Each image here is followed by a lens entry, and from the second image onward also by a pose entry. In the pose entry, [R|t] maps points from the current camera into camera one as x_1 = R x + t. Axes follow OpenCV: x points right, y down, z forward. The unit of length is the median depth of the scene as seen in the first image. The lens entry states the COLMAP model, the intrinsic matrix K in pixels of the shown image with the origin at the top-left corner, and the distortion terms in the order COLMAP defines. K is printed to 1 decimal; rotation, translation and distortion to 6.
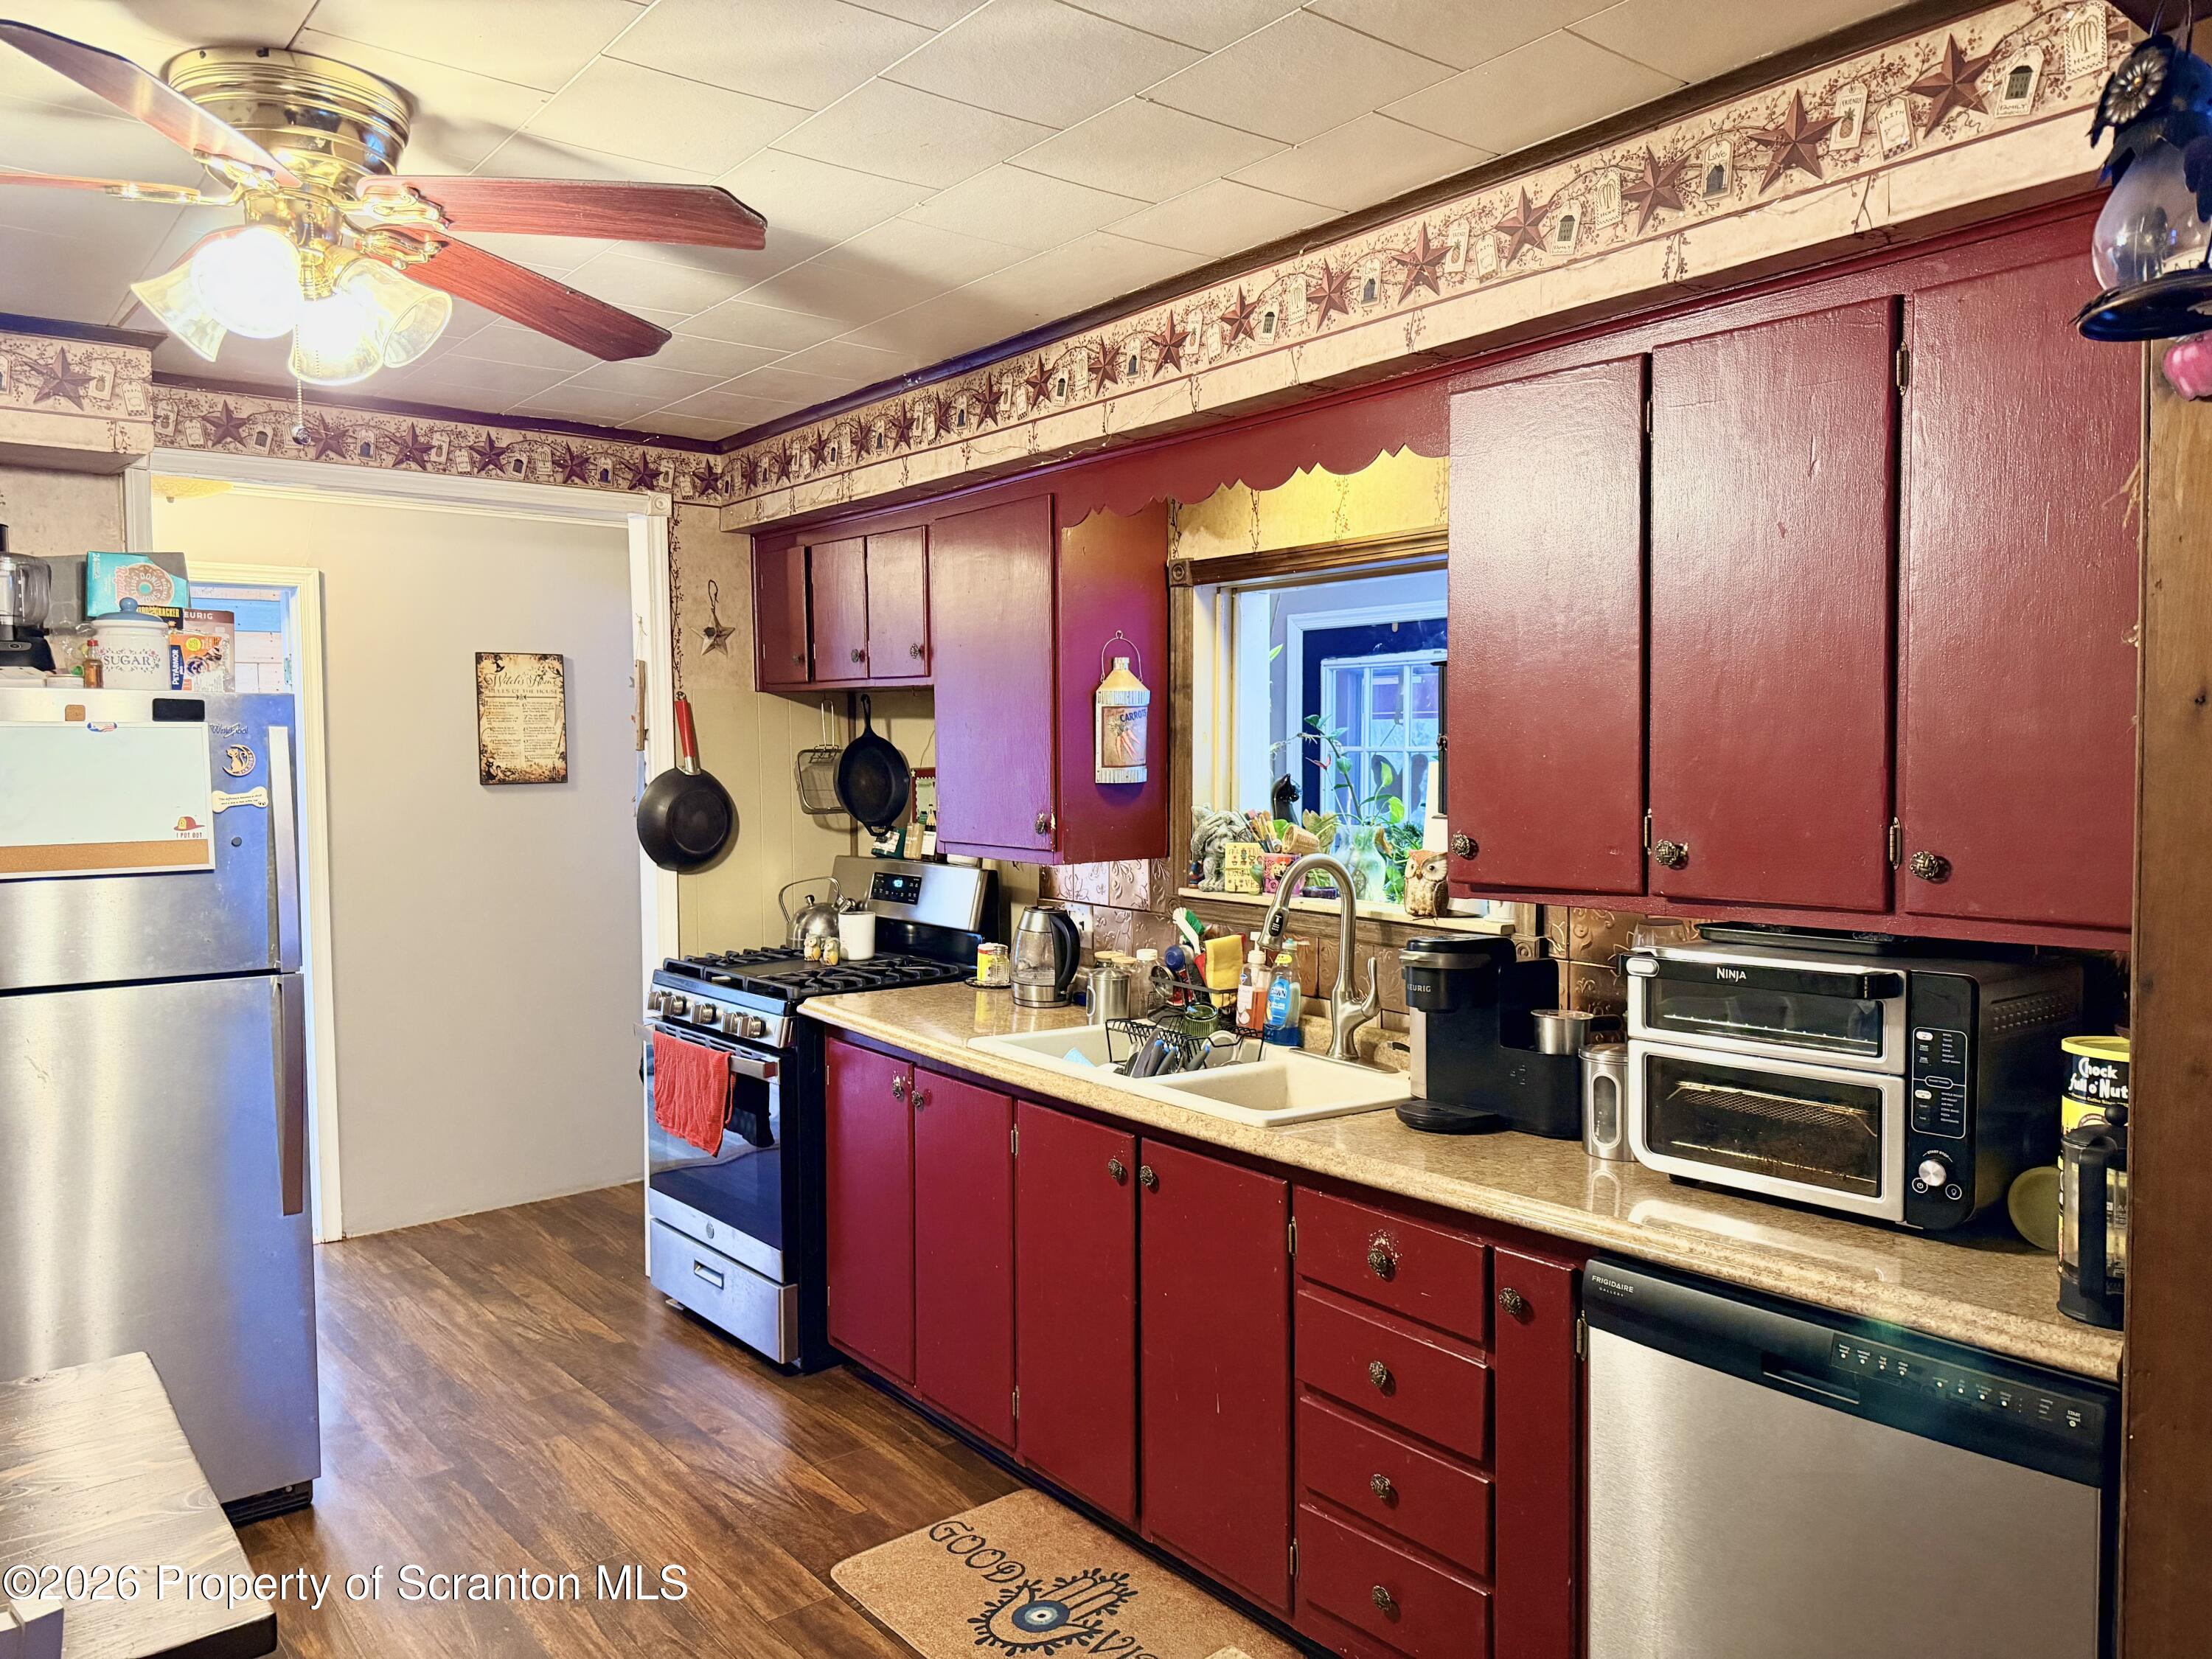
lens RADIAL K [[1578.3, 0, 1123.2], [0, 1578.3, 820.0], [0, 0, 1]] dist [0.066726, -0.094940]
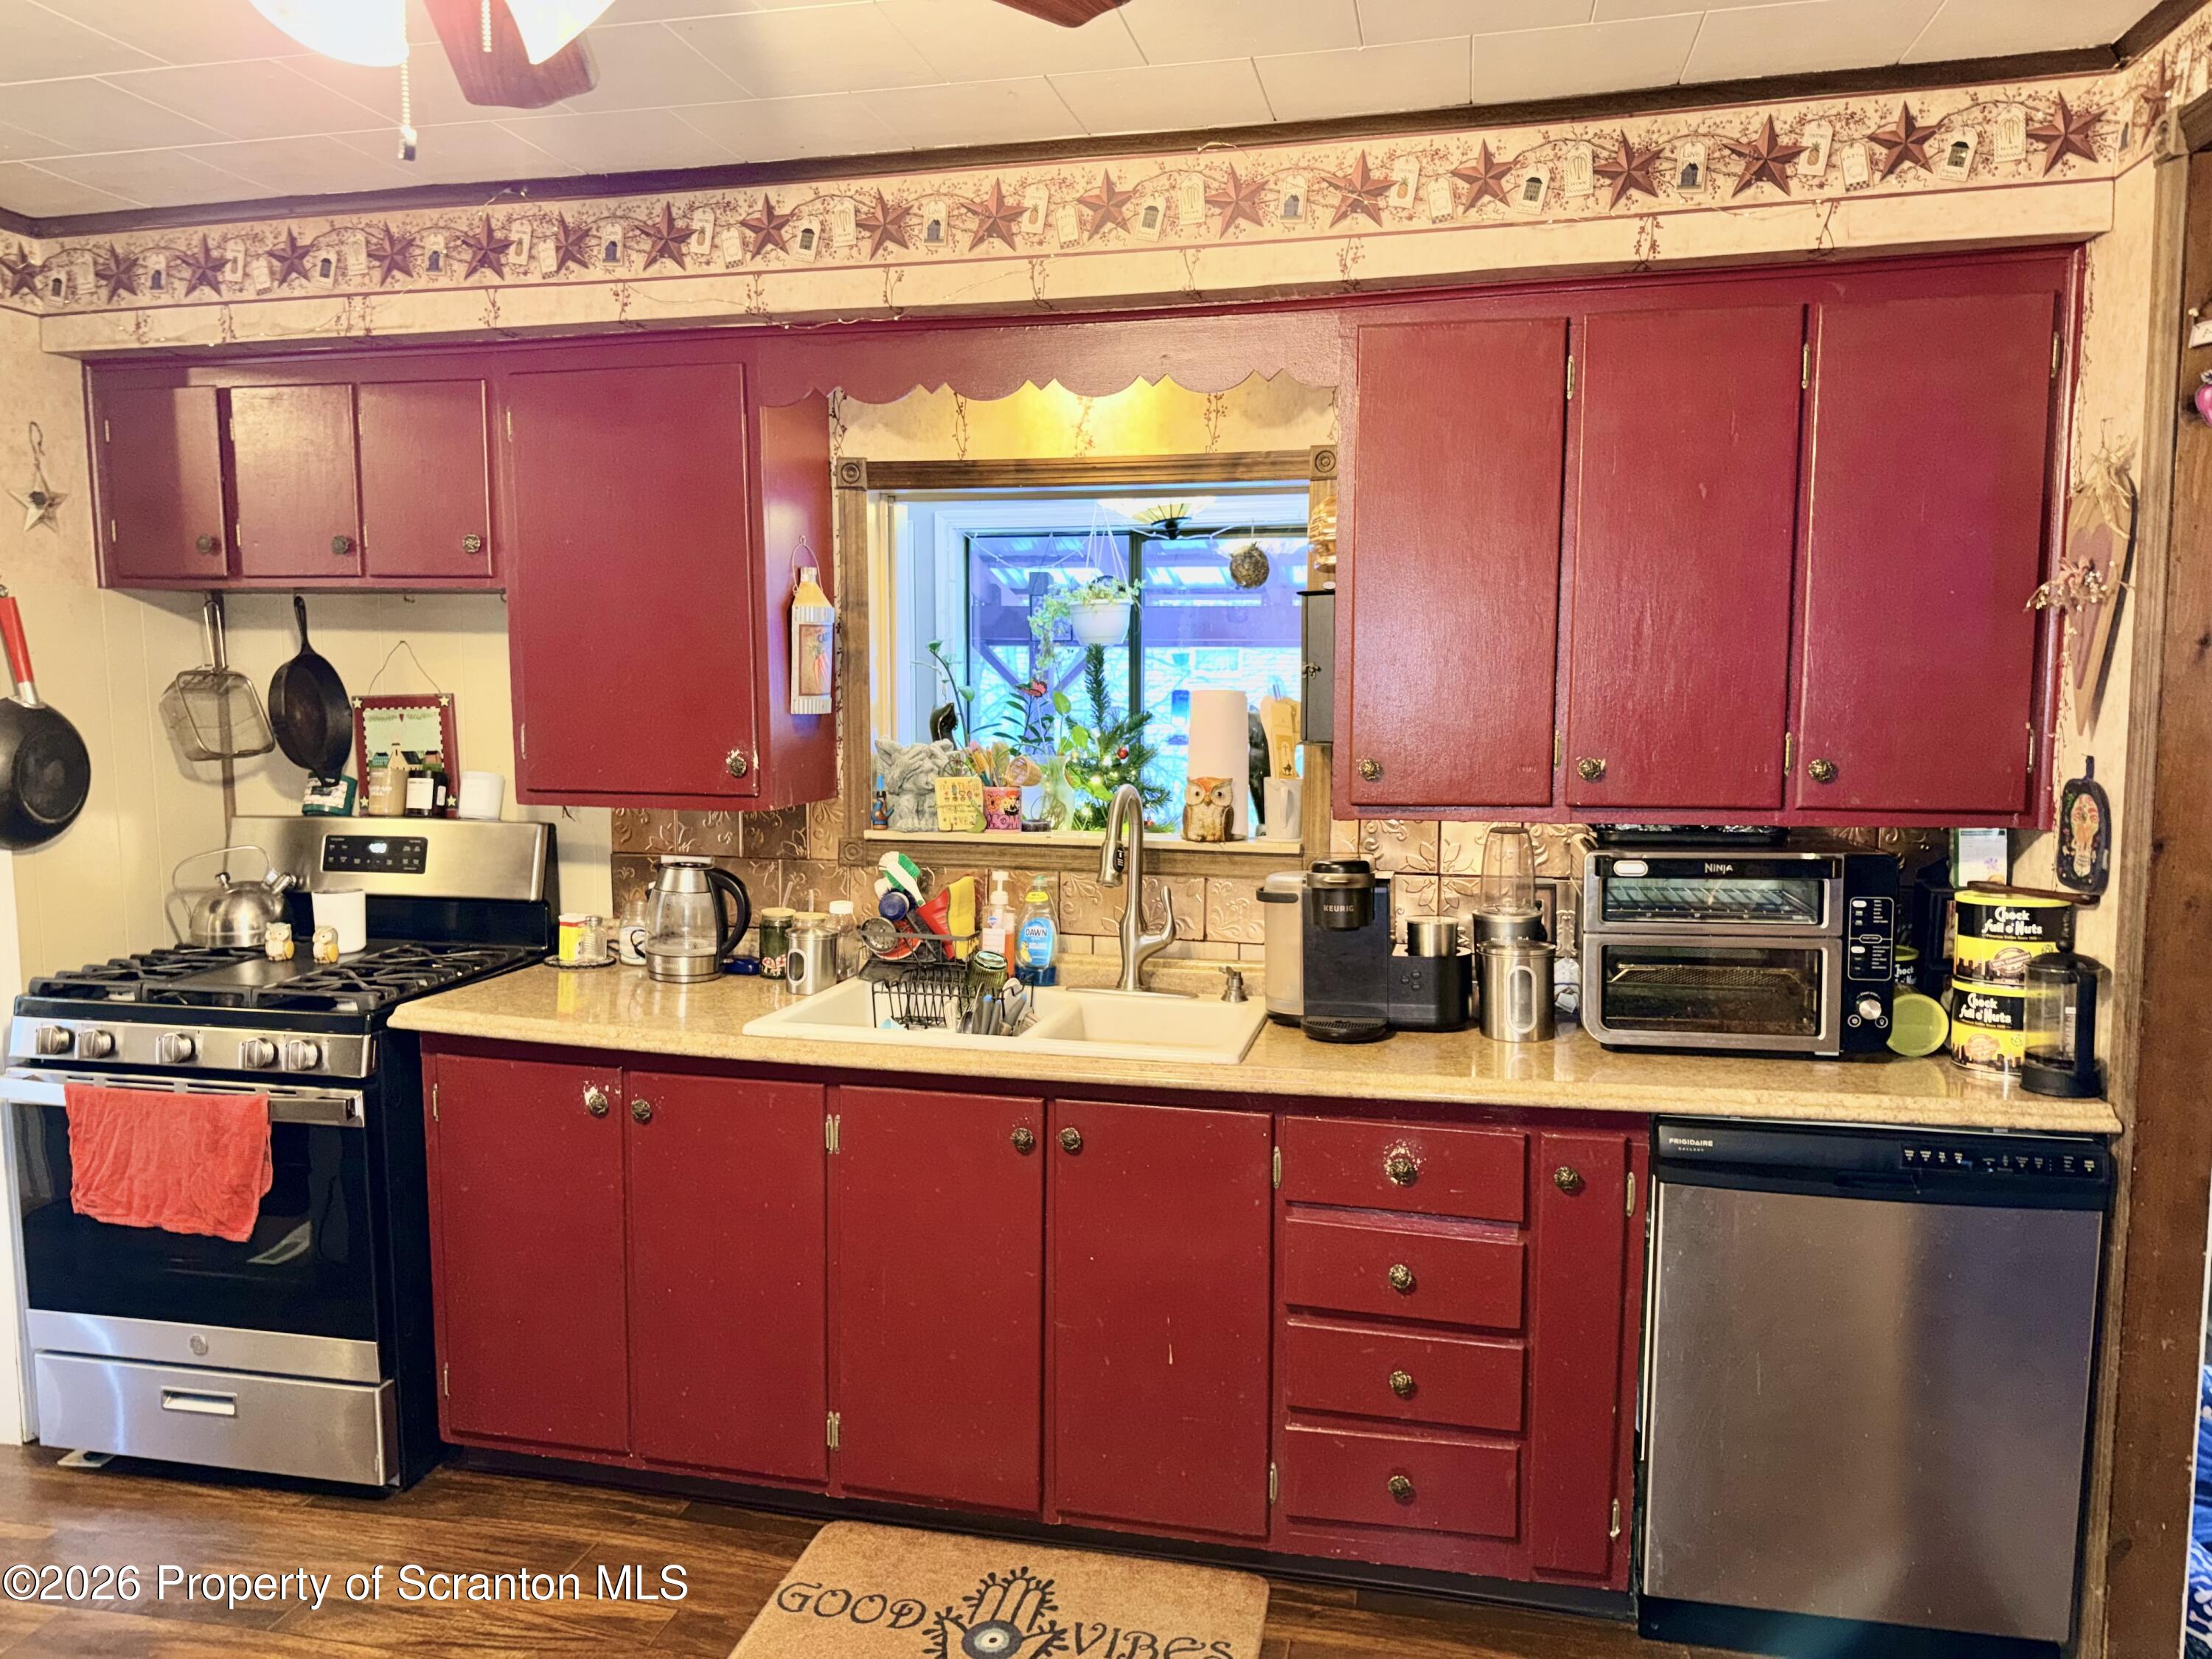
lens RADIAL K [[1578.3, 0, 1115.7], [0, 1578.3, 834.6], [0, 0, 1]] dist [0.066726, -0.094940]
pose [[0.781619, -0.058043, 0.621049, -0.460140], [0.023700, 0.997706, 0.063419, -0.008899], [-0.623305, -0.034851, 0.781201, 0.233366]]
